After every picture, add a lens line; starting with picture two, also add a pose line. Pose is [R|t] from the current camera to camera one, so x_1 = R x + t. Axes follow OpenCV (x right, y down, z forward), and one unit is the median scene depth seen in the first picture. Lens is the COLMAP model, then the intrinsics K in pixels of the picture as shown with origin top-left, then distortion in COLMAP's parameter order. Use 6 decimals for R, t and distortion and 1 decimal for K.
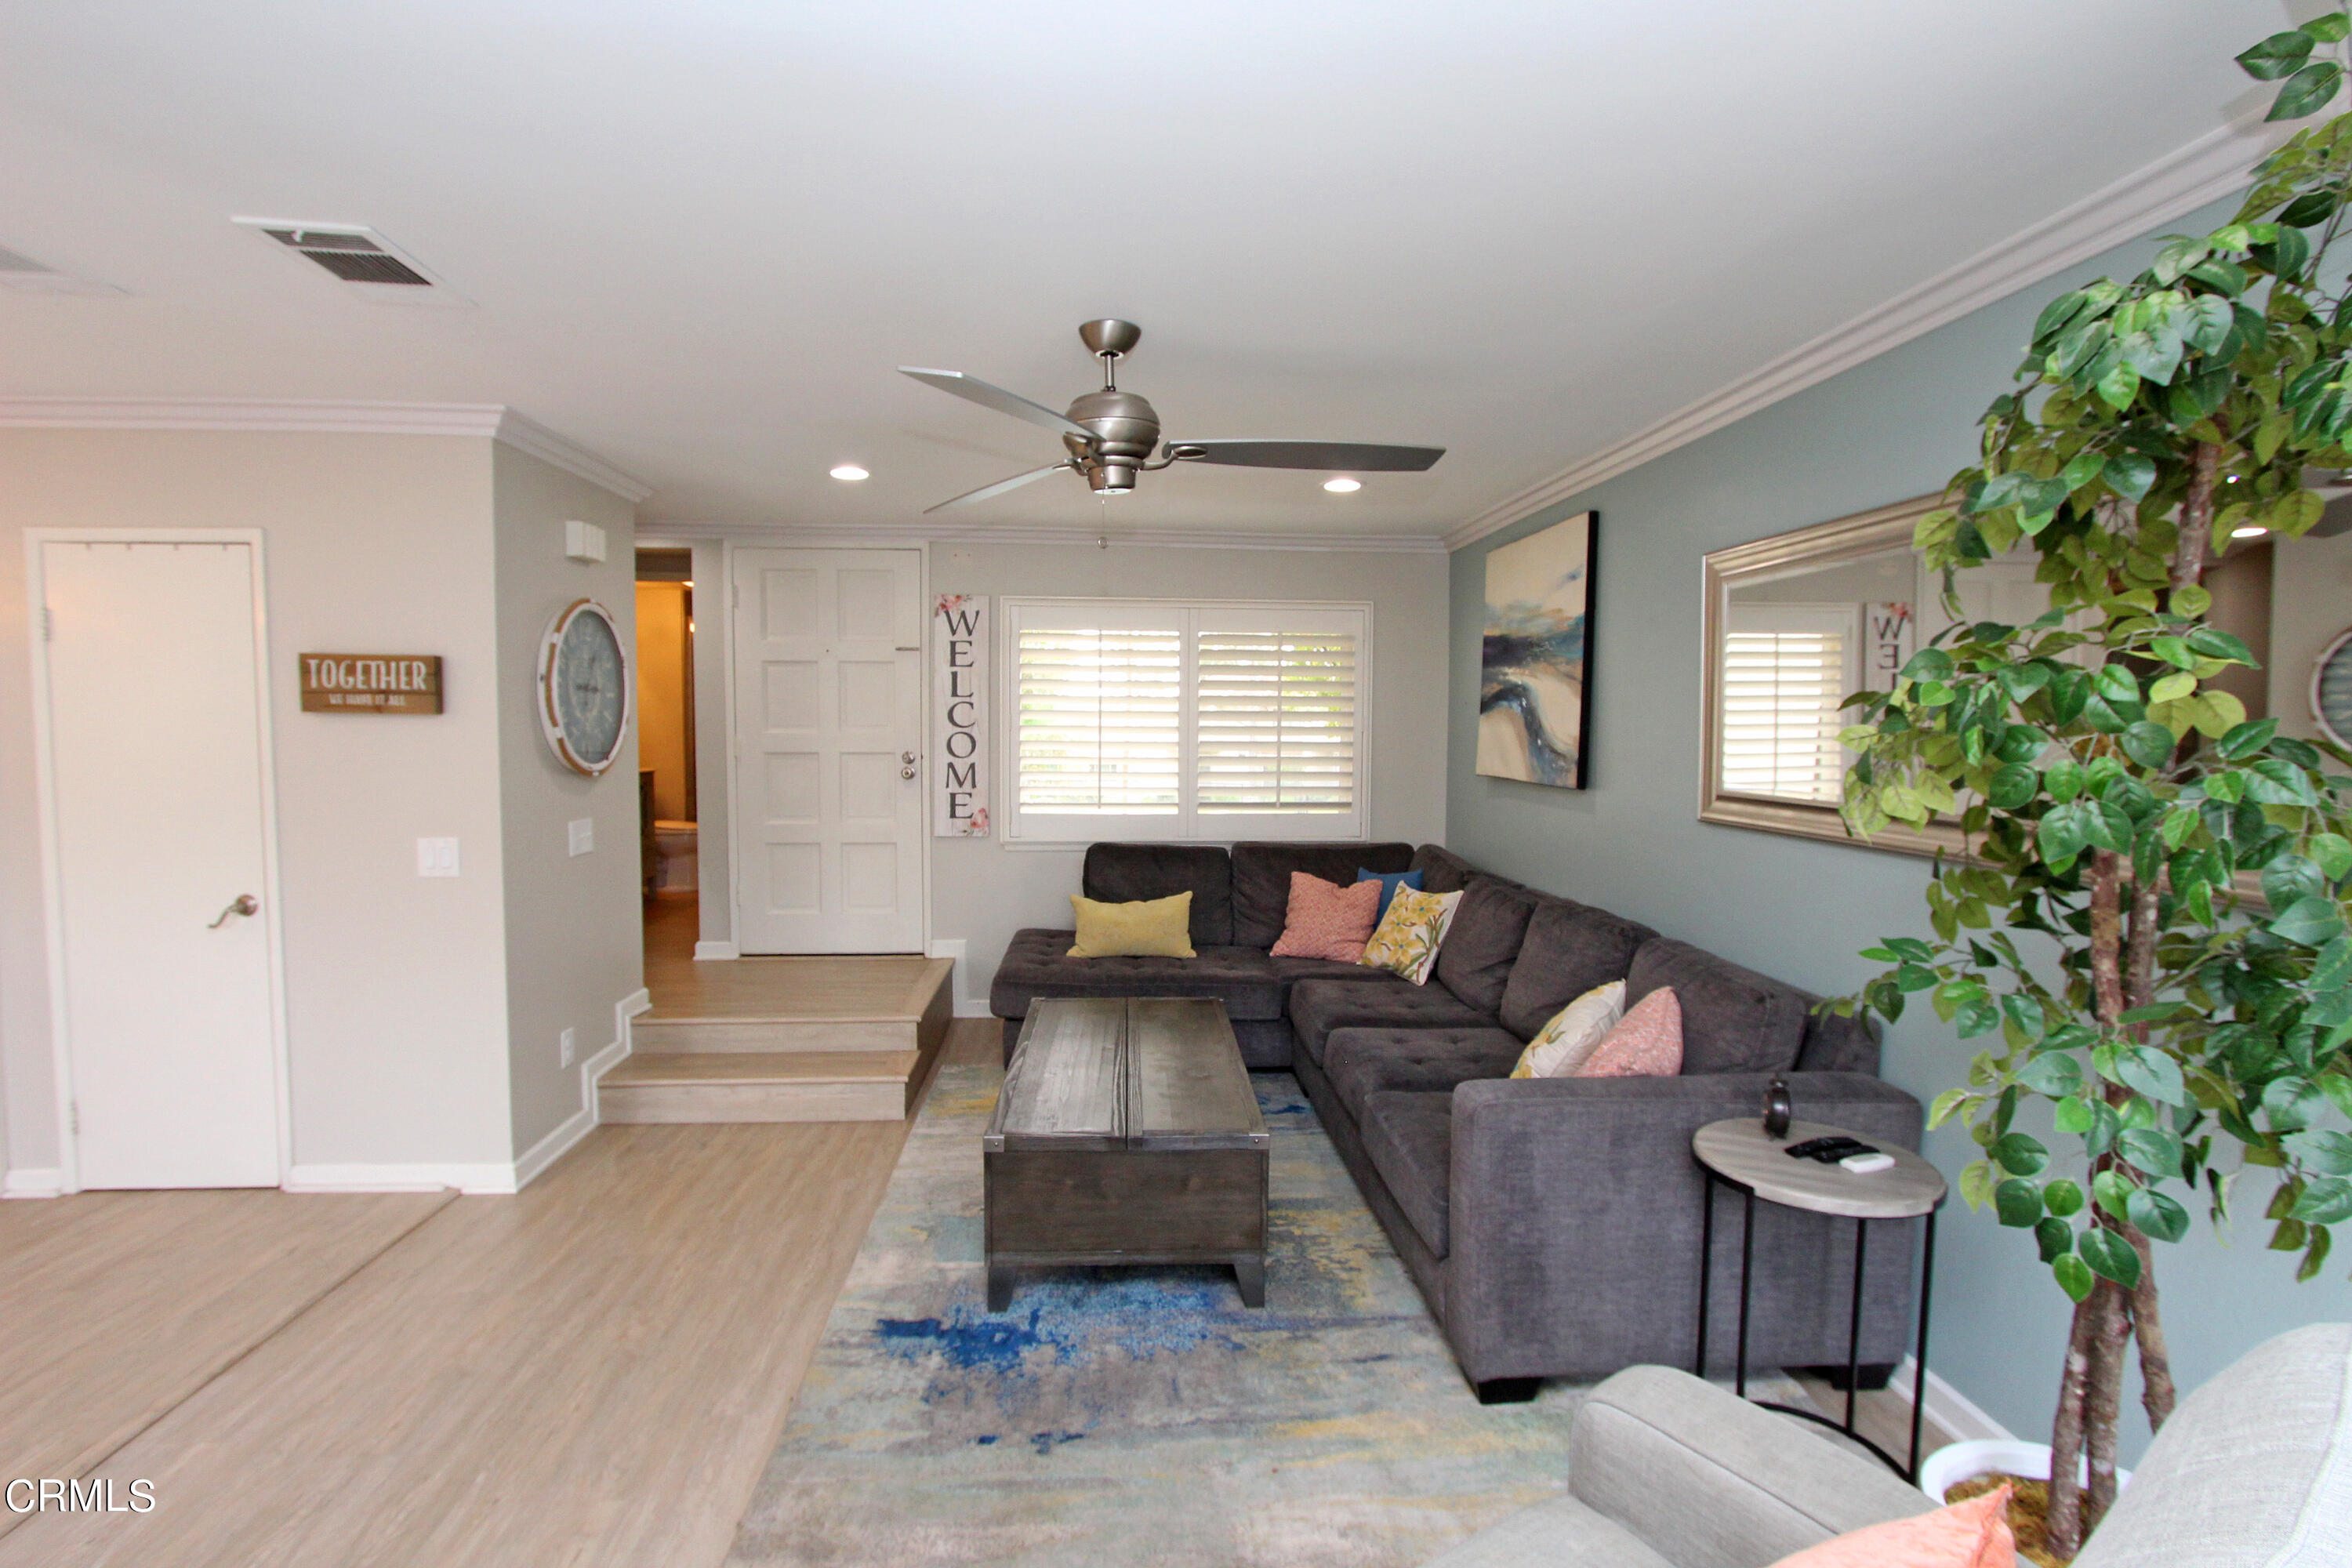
lens RADIAL K [[1085.5, 0, 1172.1], [0, 1085.5, 780.4], [0, 0, 1]] dist [-0.022685, 0.004747]
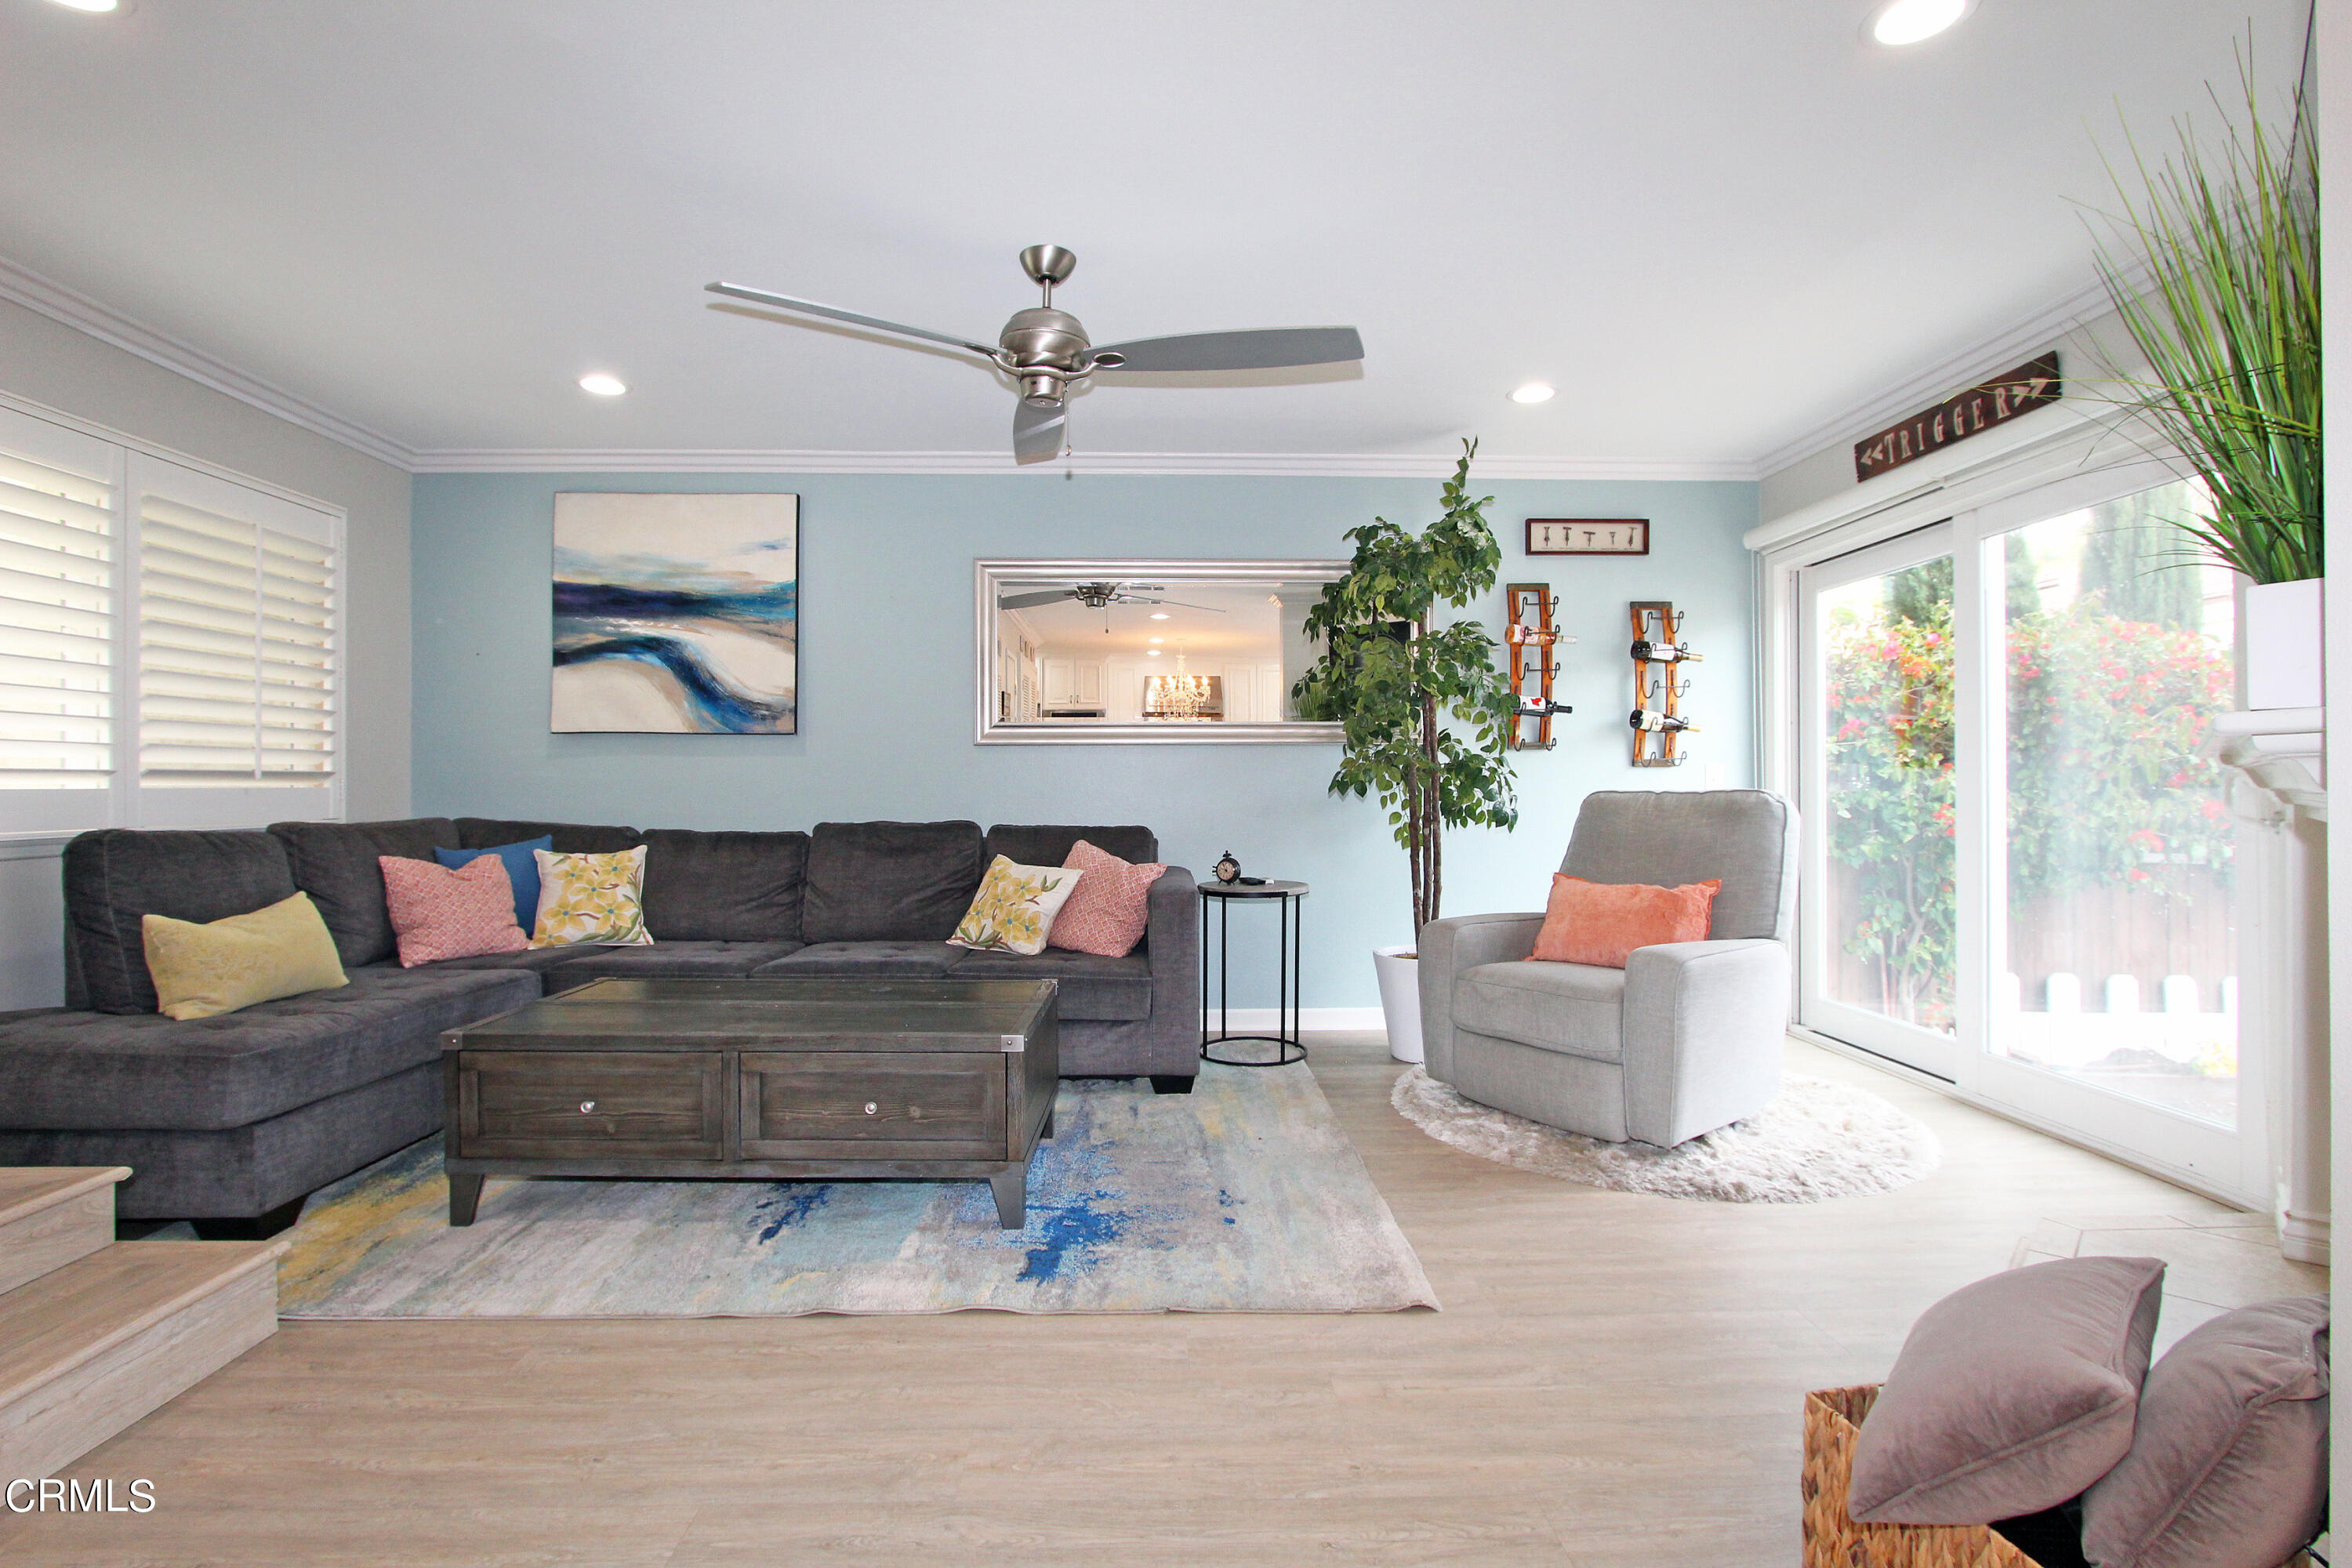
lens RADIAL K [[1085.5, 0, 1172.1], [0, 1085.5, 780.4], [0, 0, 1]] dist [-0.022685, 0.004747]
pose [[0.043989, -0.001663, 0.999031, -0.759407], [0.055117, 0.998480, -0.000765, 0.082138], [-0.997510, 0.055097, 0.044014, 0.565320]]
